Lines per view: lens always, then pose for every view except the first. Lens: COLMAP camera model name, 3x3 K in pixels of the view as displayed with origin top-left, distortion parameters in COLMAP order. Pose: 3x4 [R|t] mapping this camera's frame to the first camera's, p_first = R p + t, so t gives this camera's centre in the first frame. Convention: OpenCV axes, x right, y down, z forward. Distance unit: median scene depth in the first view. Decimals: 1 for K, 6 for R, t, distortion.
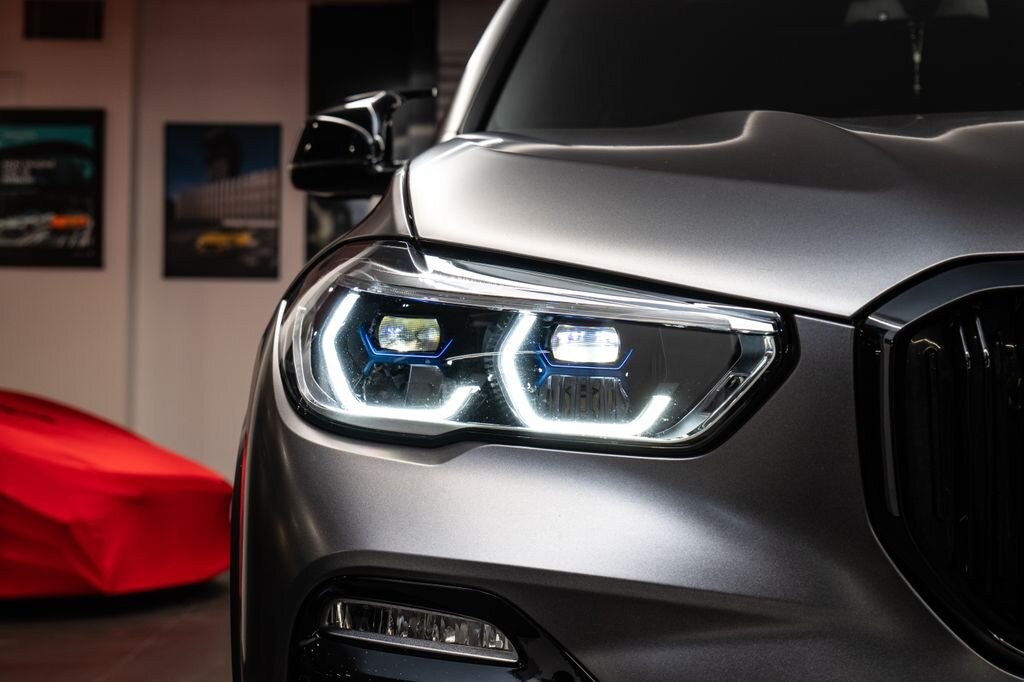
lens RADIAL K [[1856.3, 0, 509.5], [0, 1856.3, 342.6], [0, 0, 1]] dist [0.034175, 0.000000]
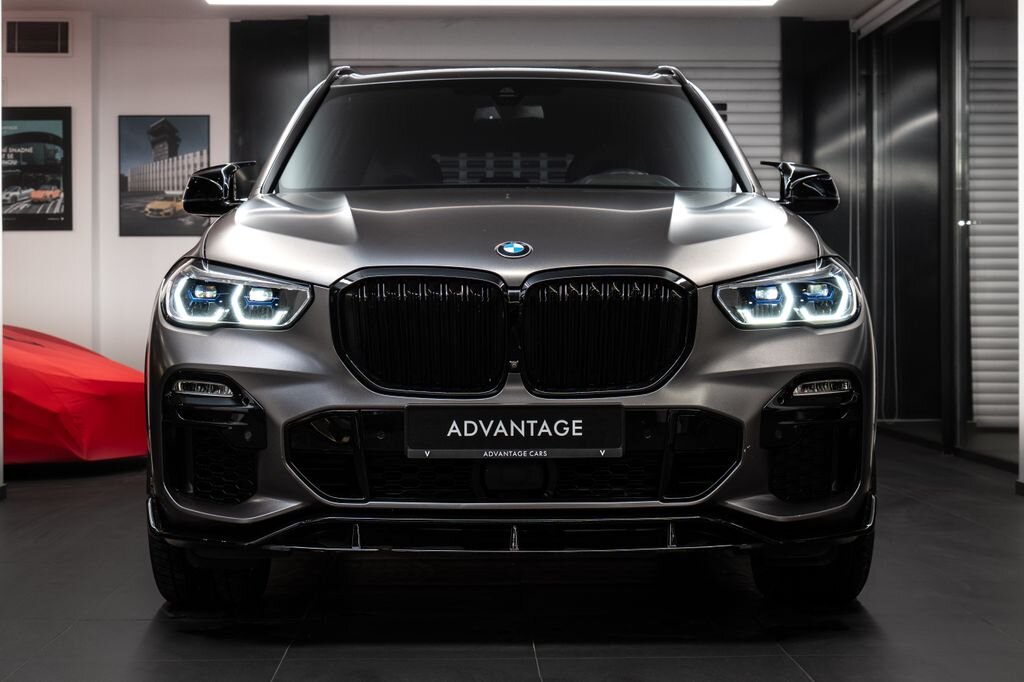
lens RADIAL K [[1856.3, 0, 528.2], [0, 1856.3, 295.5], [0, 0, 1]] dist [0.034175, 0.000000]
pose [[0.999377, -0.016726, 0.031075, 0.337296], [0.016372, 0.999799, 0.011603, -0.022686], [-0.031263, -0.011087, 0.999450, -1.783988]]
